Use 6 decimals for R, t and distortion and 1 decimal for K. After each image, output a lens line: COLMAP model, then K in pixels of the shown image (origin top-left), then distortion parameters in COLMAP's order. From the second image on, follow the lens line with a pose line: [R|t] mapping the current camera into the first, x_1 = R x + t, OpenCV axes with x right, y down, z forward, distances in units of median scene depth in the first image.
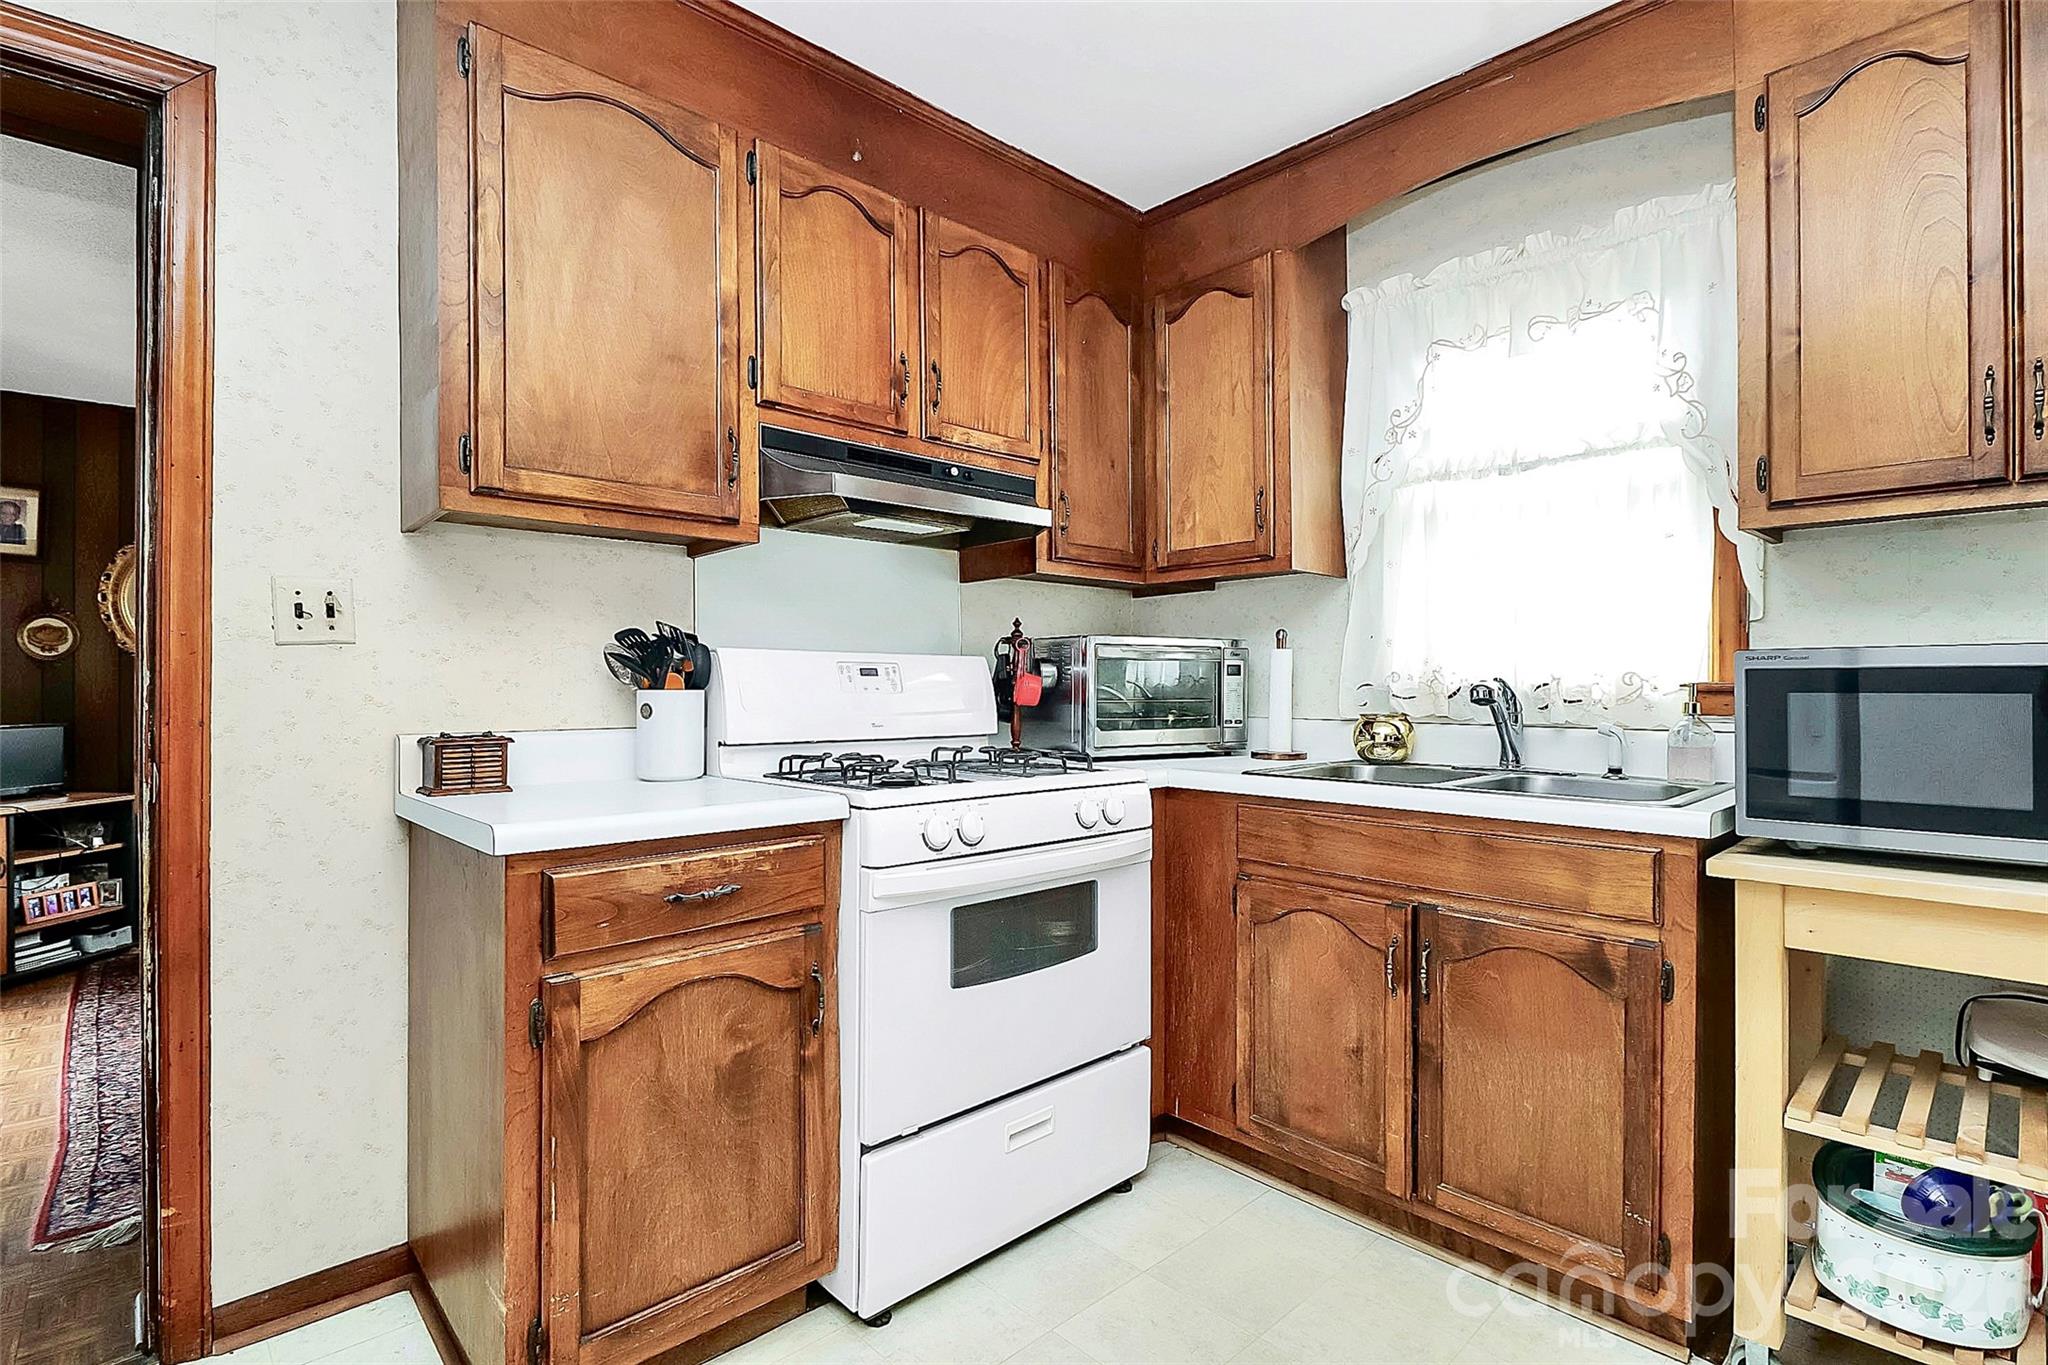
lens RADIAL K [[971.4, 0, 1025.1], [0, 971.4, 689.9], [0, 0, 1]] dist [0.028055, -0.000019]
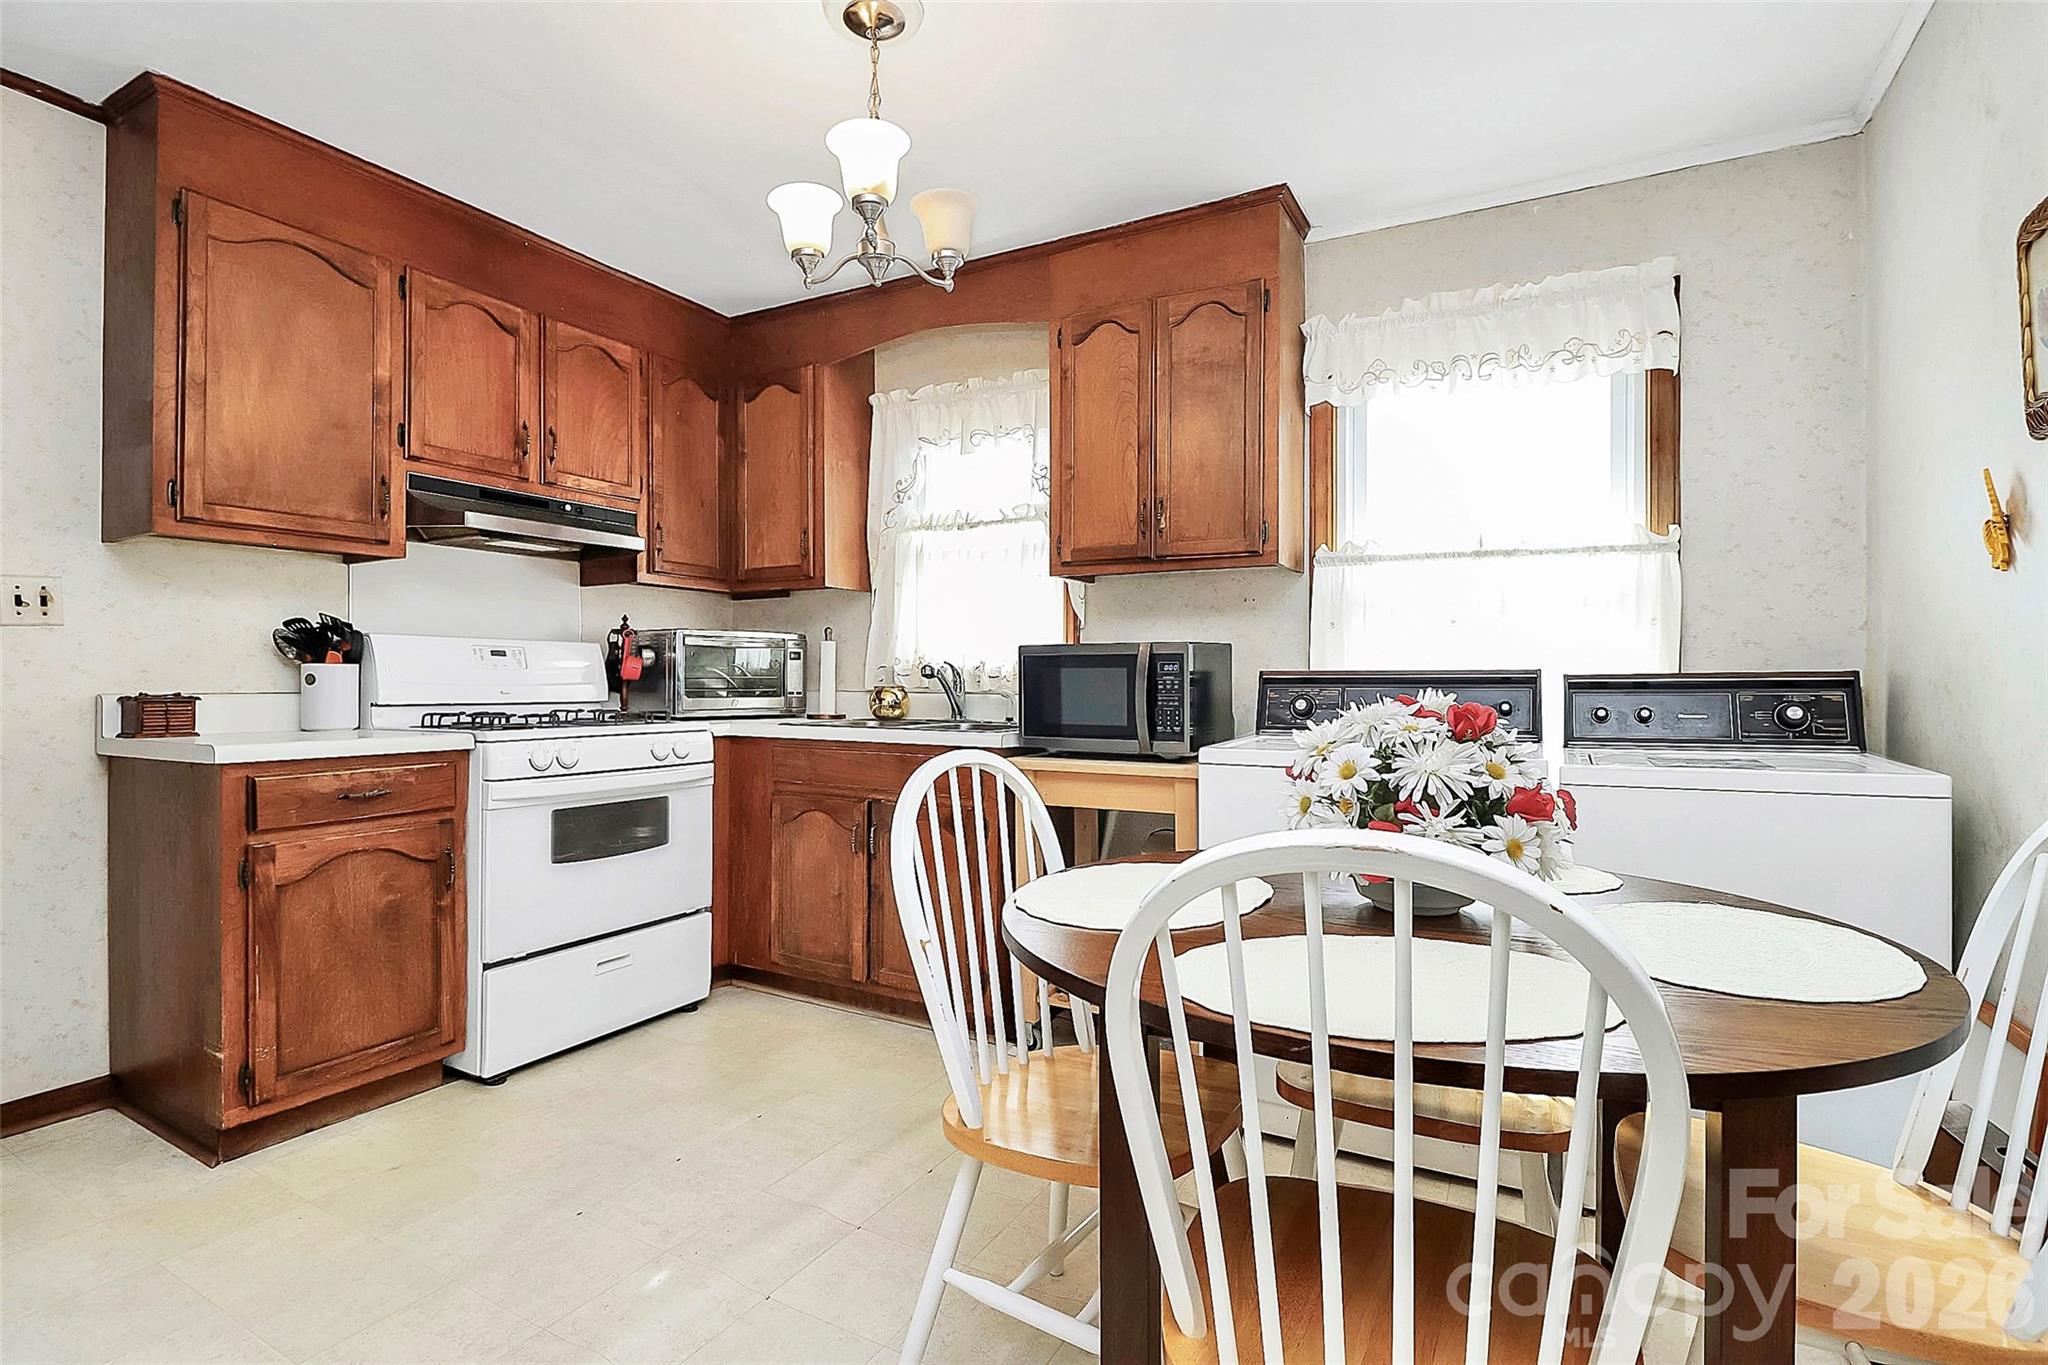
lens RADIAL K [[977.2, 0, 1024.0], [0, 977.2, 682.5], [0, 0, 1]] dist [-0.002881, -0.001441]
pose [[0.954844, 0.002529, 0.297096, 0.143072], [-0.001980, 0.999996, -0.002149, 0.025567], [-0.297100, 0.001464, 0.954845, -0.542195]]
